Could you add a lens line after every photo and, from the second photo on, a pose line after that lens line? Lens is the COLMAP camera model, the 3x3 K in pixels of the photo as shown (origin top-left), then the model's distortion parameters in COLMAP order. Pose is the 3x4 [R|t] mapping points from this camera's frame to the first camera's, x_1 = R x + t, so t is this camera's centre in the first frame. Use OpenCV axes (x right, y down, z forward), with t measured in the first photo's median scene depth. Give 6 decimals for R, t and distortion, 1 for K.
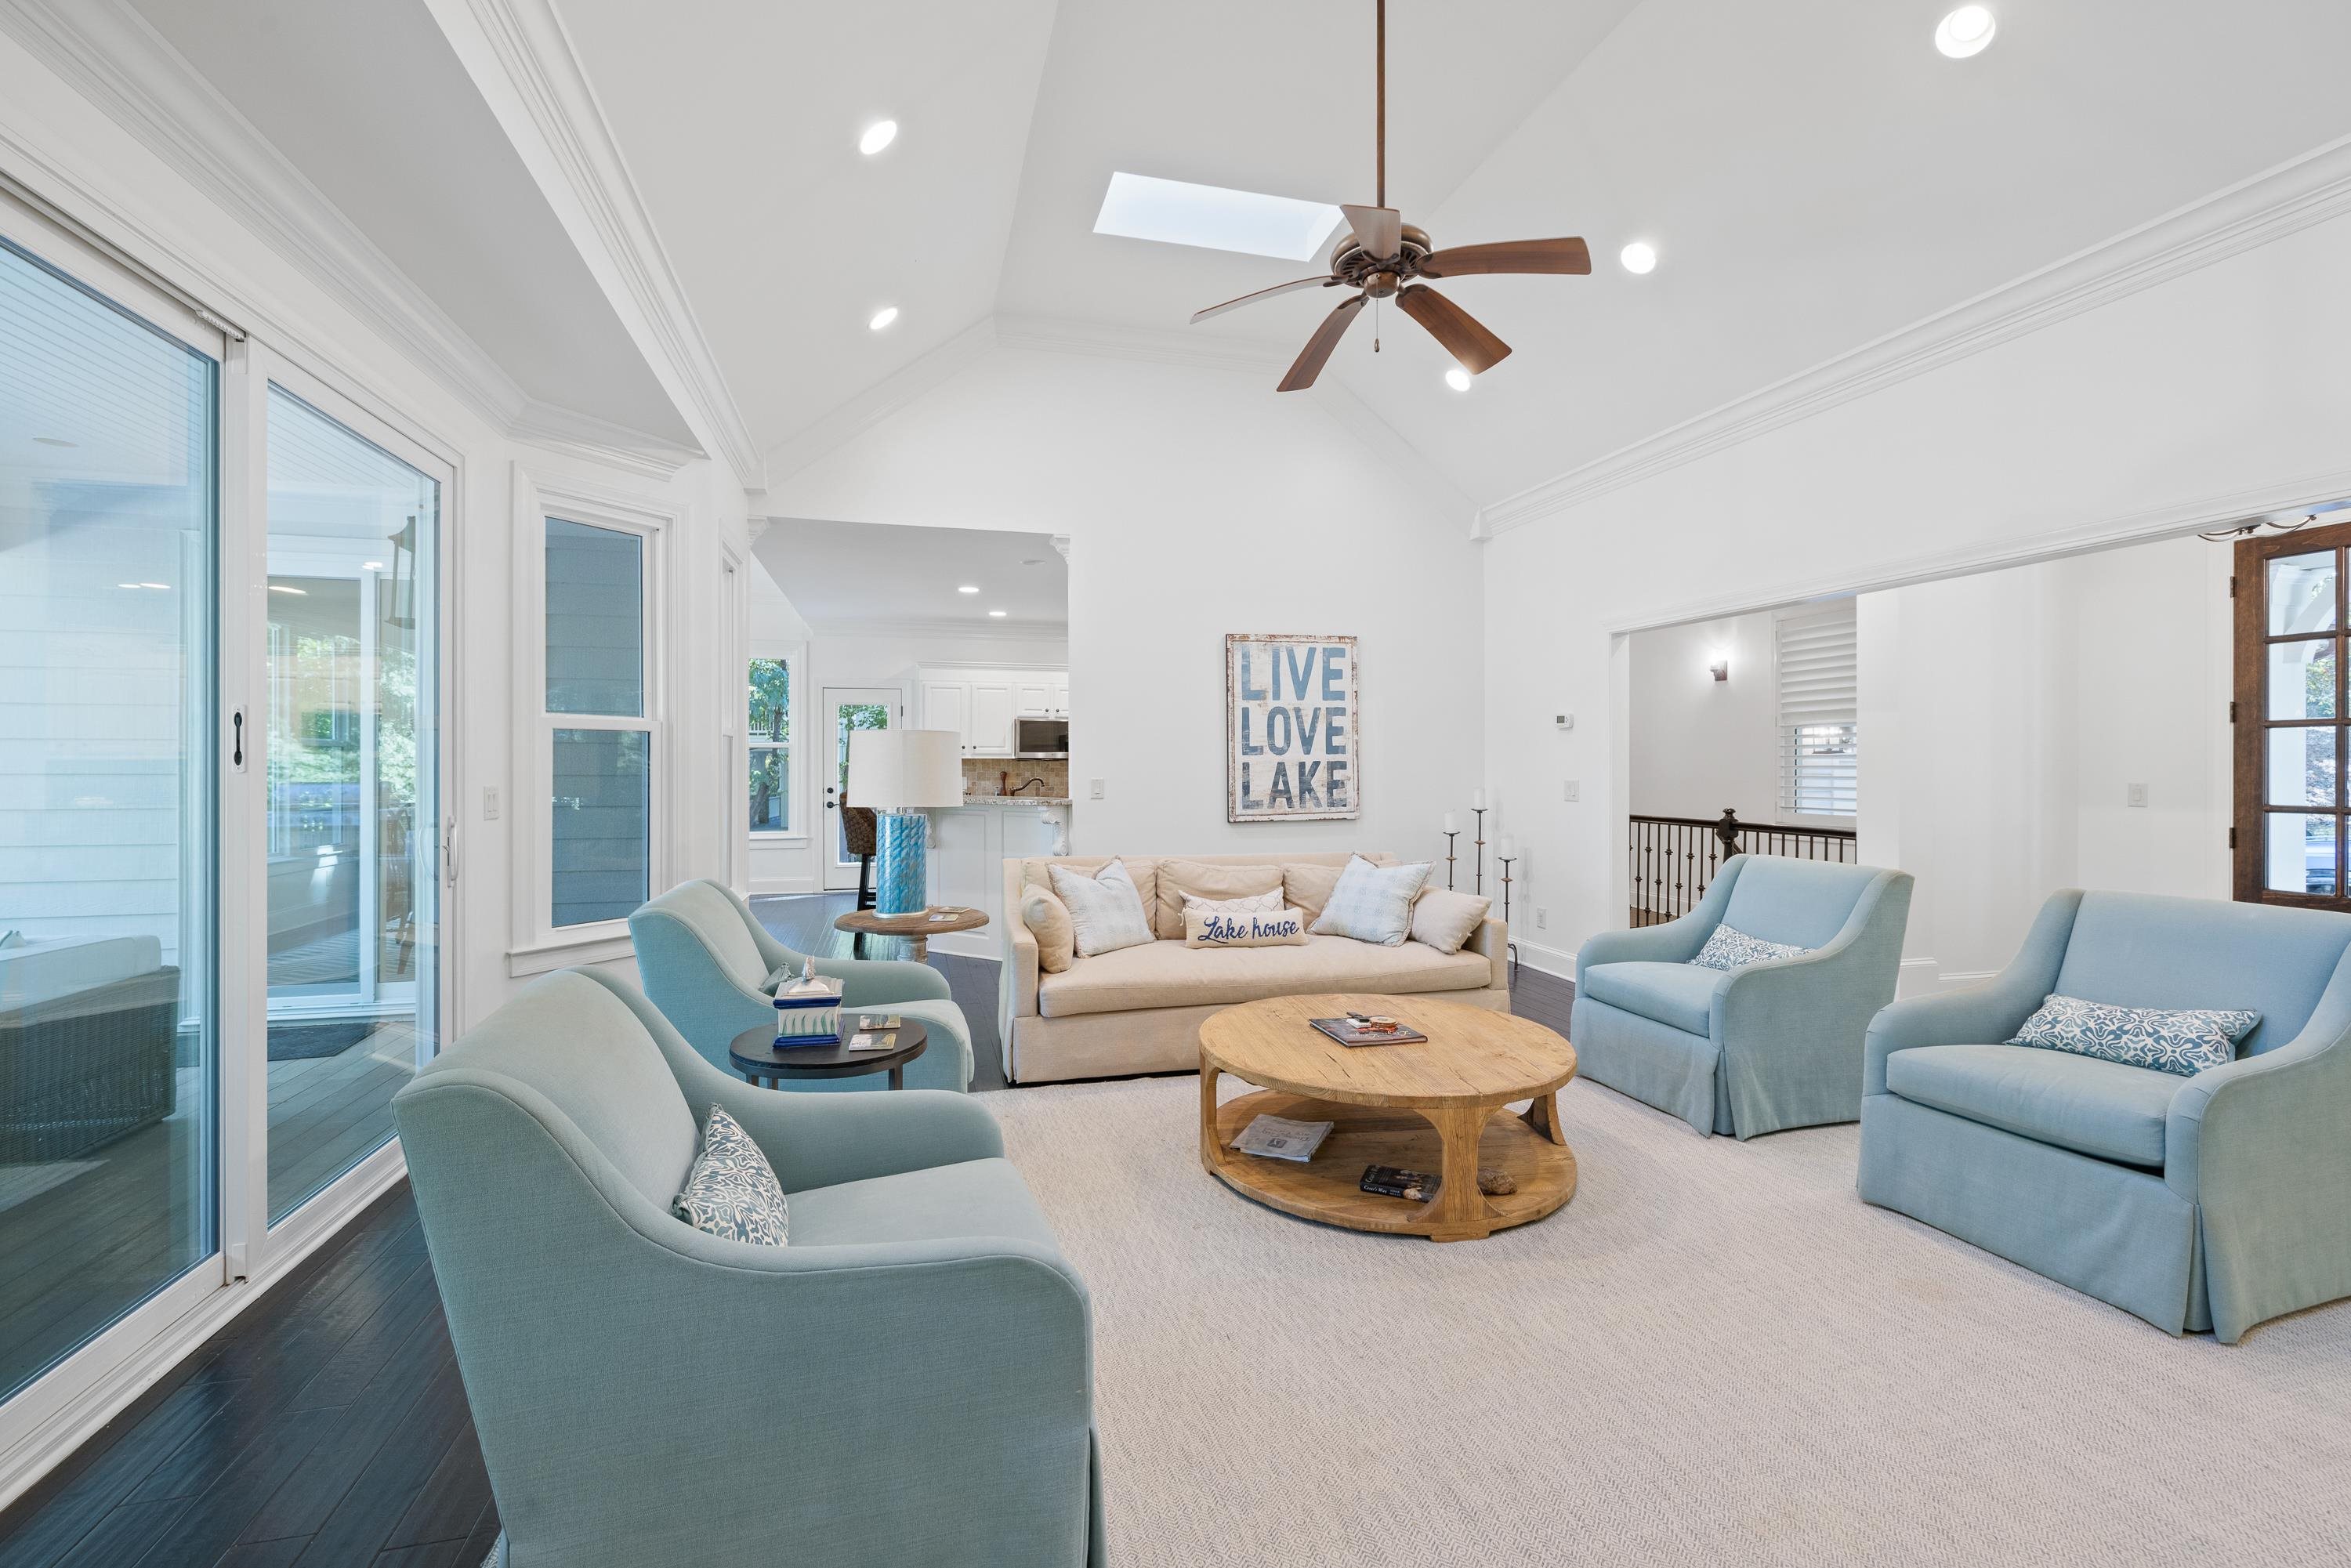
lens RADIAL K [[981.0, 0, 1162.6], [0, 981.0, 772.7], [0, 0, 1]] dist [-0.005473, -0.000002]
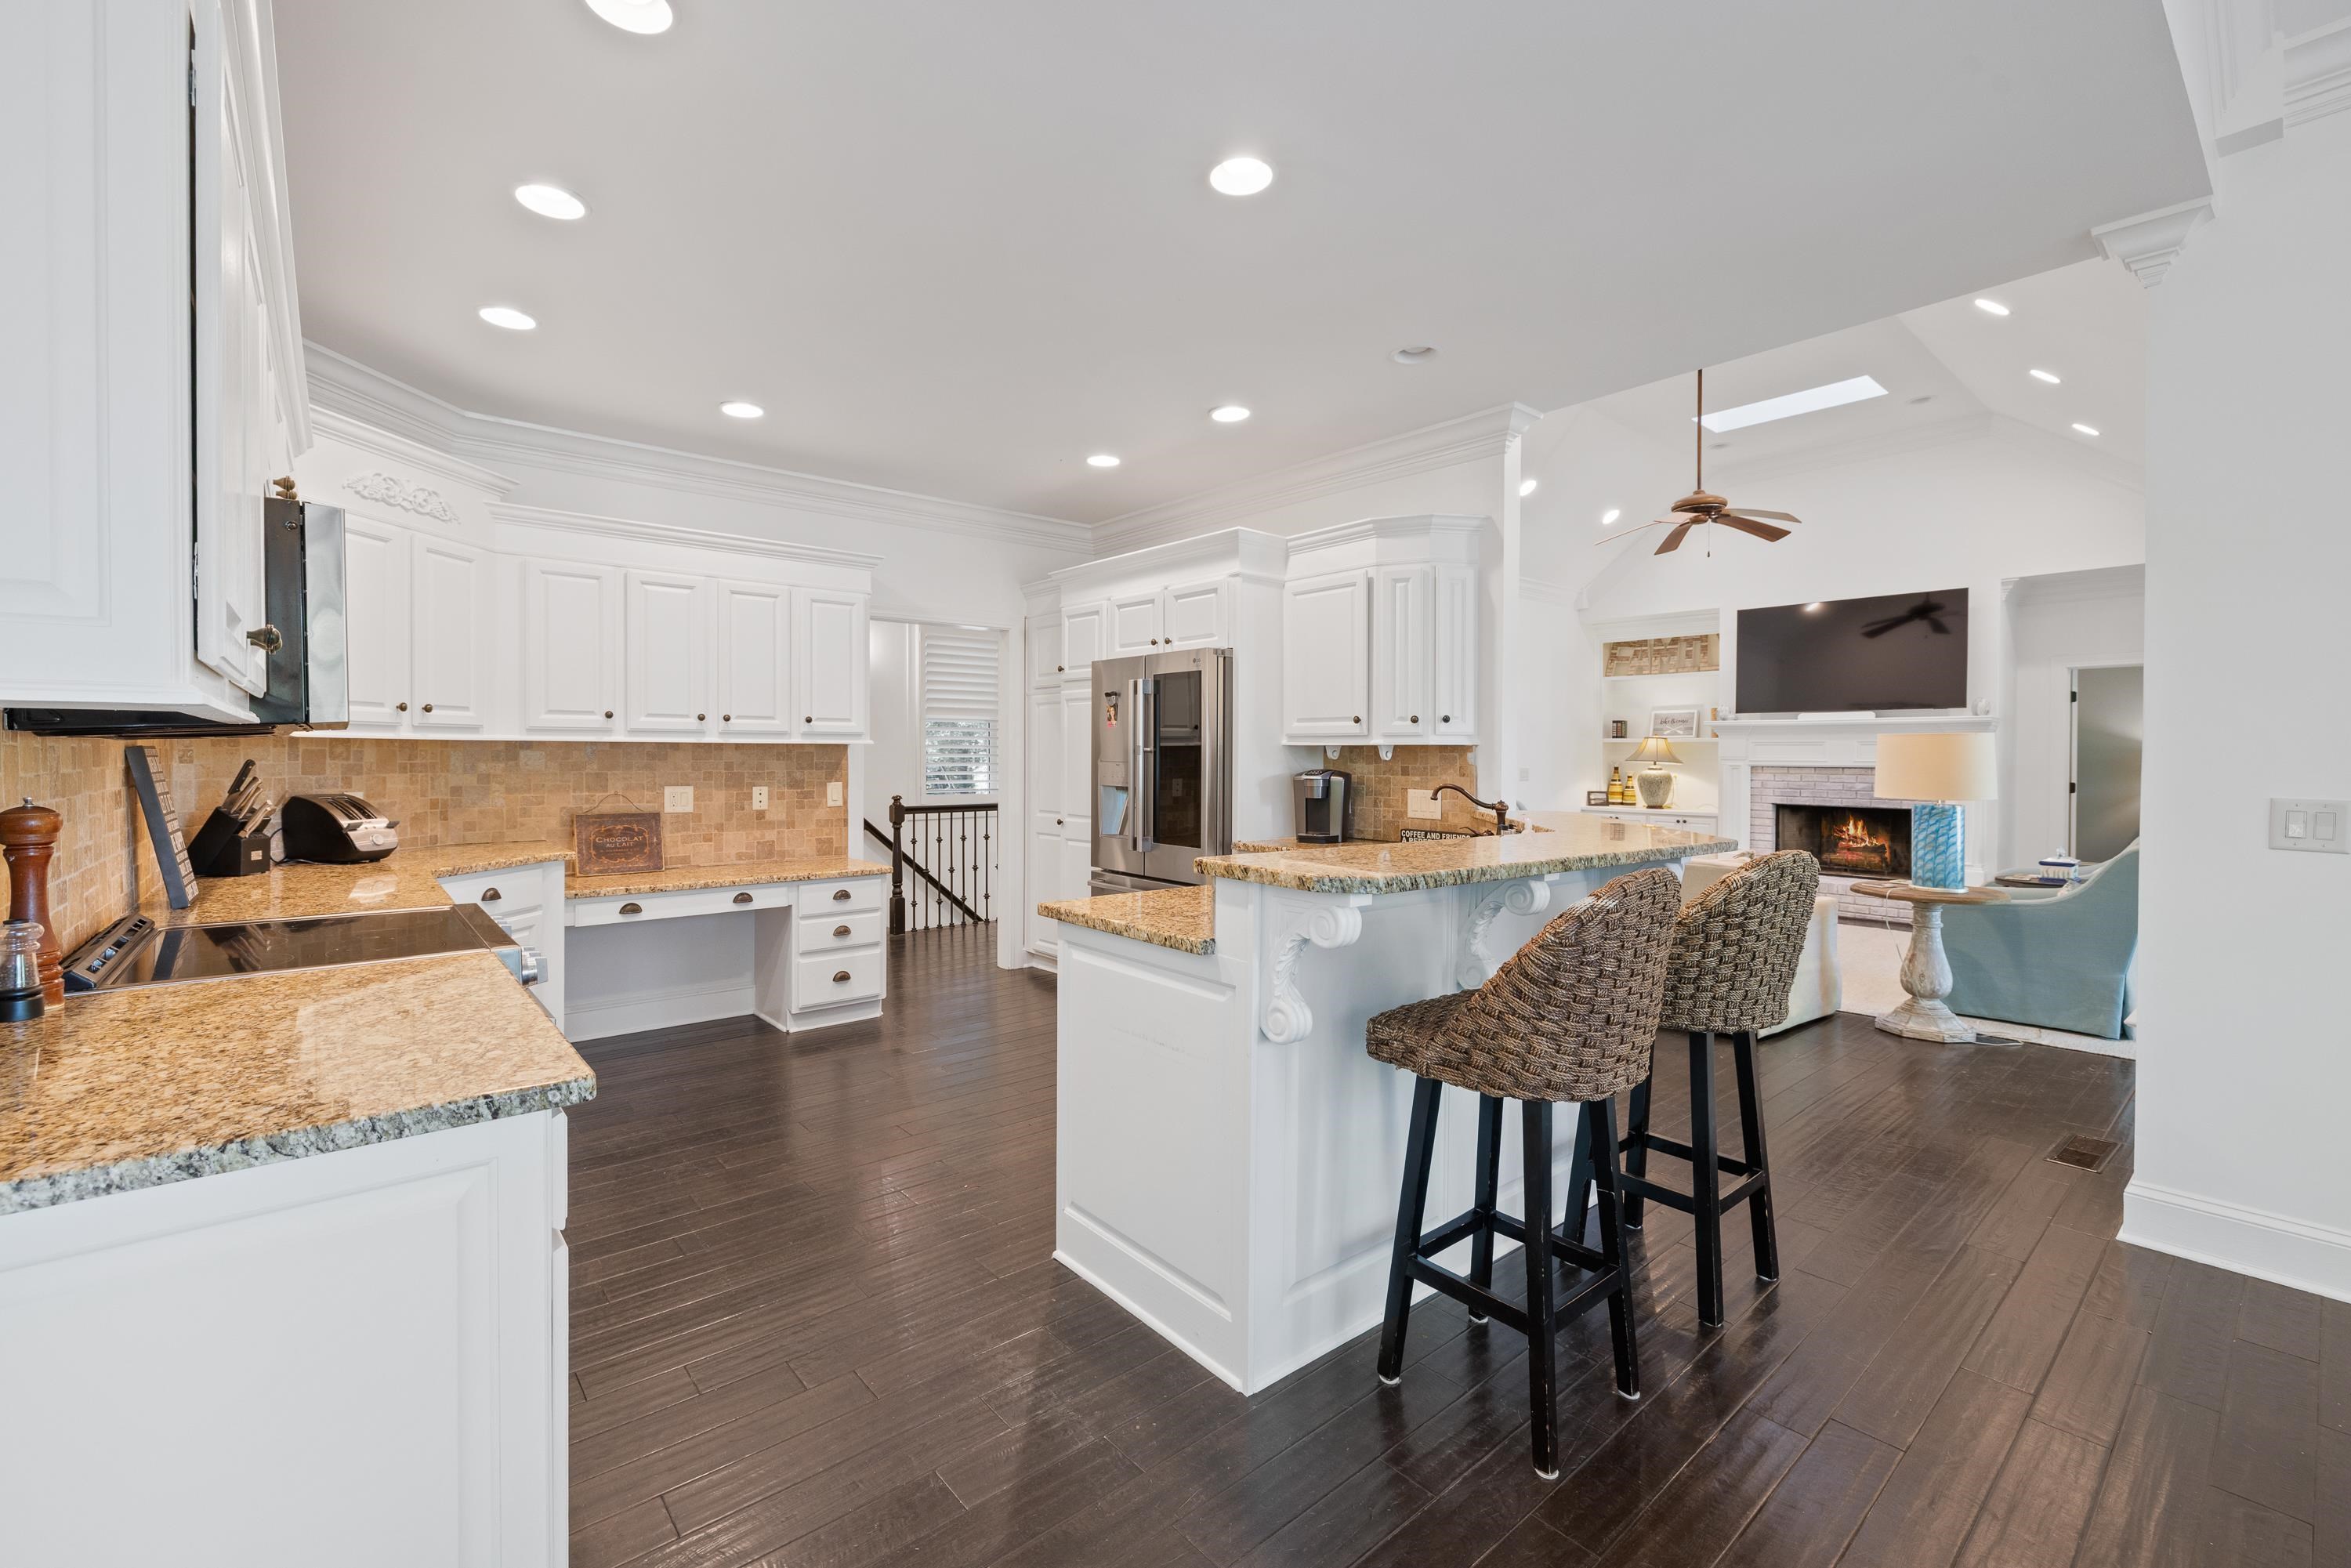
lens RADIAL K [[981.0, 0, 1162.5], [0, 981.0, 767.6], [0, 0, 1]] dist [-0.005473, -0.000002]
pose [[-0.427717, -0.019830, 0.903695, -0.381817], [-0.000988, 0.999769, 0.021471, -0.011292], [-0.903912, 0.008291, -0.427638, 0.949229]]
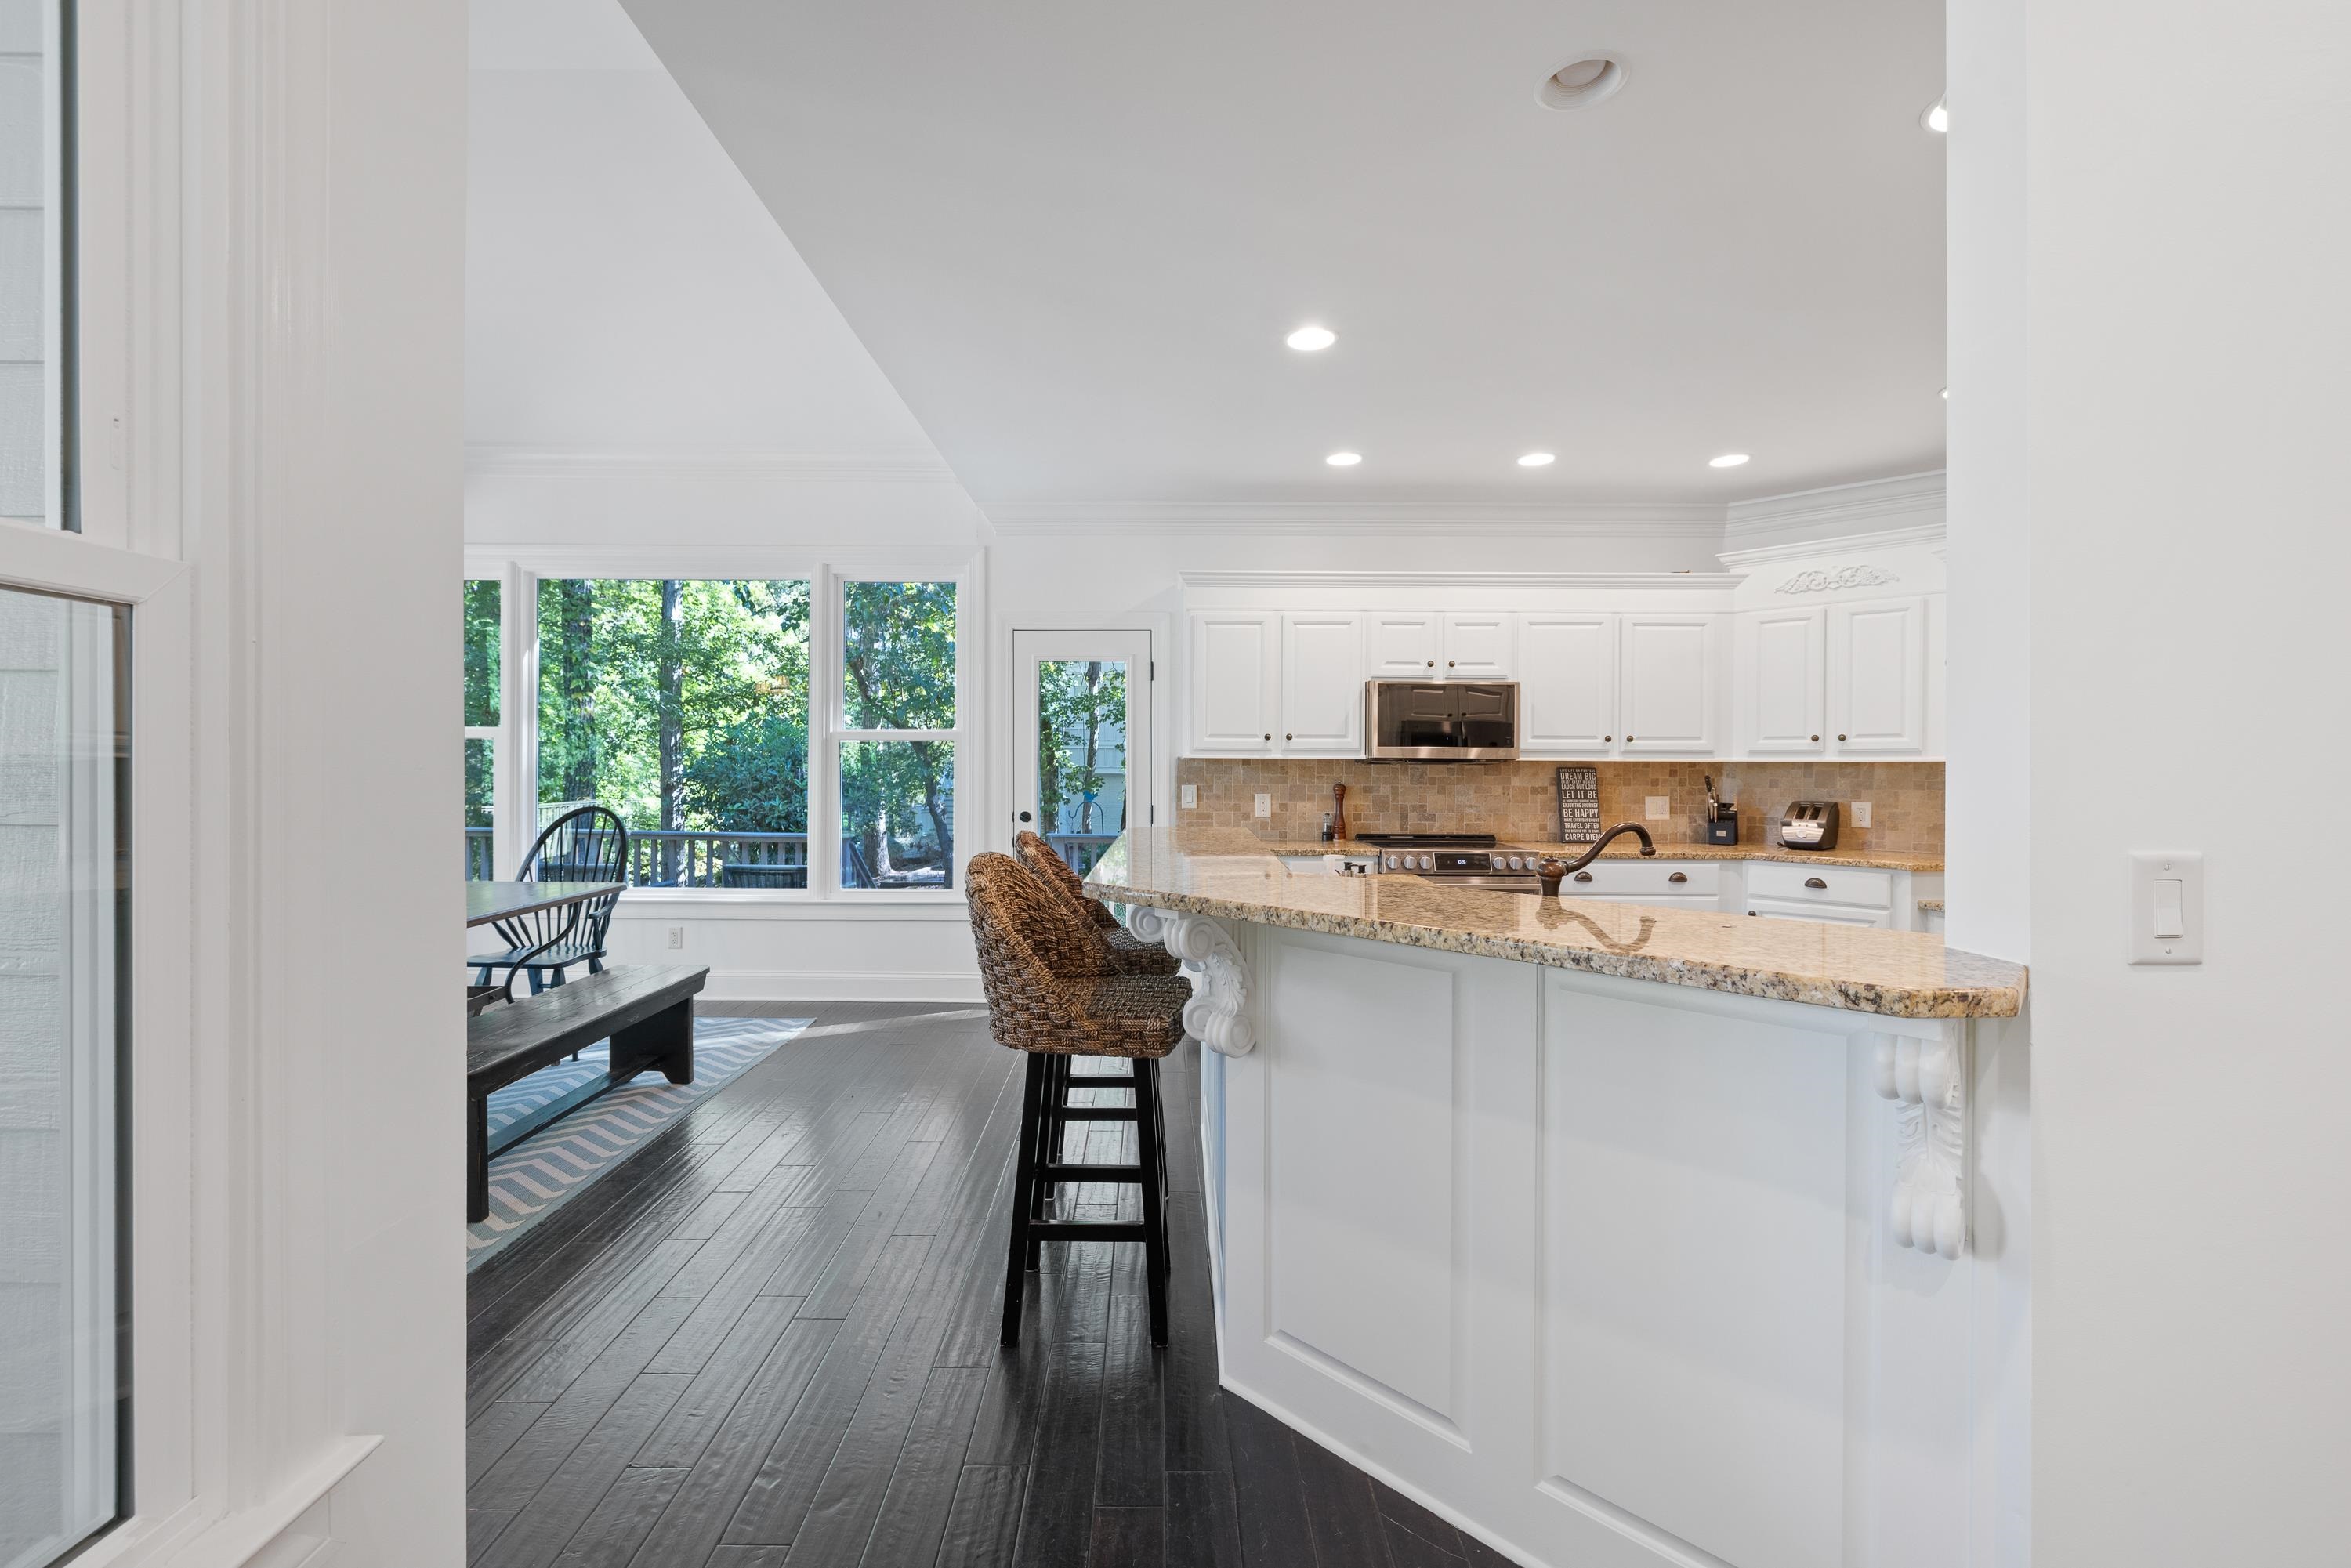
lens RADIAL K [[981.0, 0, 1152.3], [0, 981.0, 771.5], [0, 0, 1]] dist [-0.005473, -0.000002]
pose [[0.966293, 0.003588, -0.257418, -0.129746], [-0.004910, 0.999978, -0.004492, -0.005155], [0.257396, 0.005605, 0.966290, 0.490180]]
